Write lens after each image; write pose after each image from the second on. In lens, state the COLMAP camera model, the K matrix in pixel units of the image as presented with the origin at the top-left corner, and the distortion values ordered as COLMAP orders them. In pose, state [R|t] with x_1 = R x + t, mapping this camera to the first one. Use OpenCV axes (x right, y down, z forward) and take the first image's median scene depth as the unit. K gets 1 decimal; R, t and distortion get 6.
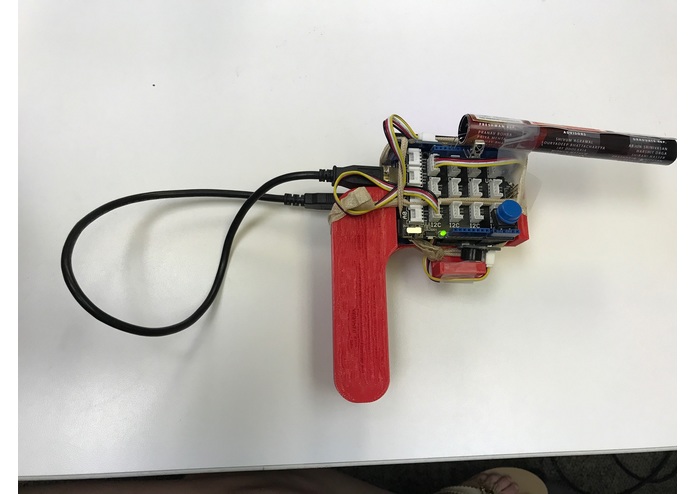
lens RADIAL K [[723.2, 0, 347.5], [0, 723.2, 247.0], [0, 0, 1]] dist [-0.005918, -0.015506]
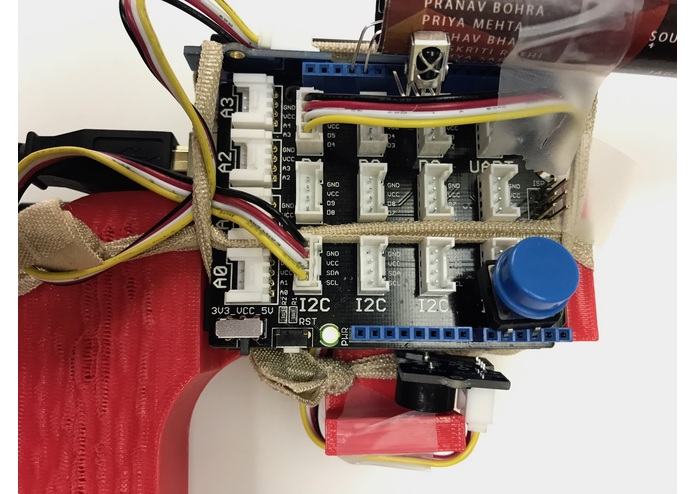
lens RADIAL K [[723.2, 0, 347.5], [0, 723.2, 247.0], [0, 0, 1]] dist [-0.005918, -0.015506]
pose [[0.997591, -0.007895, -0.068918, 0.160487], [0.011482, 0.998591, 0.051804, -0.074148], [0.068412, -0.052471, 0.996276, 0.672478]]
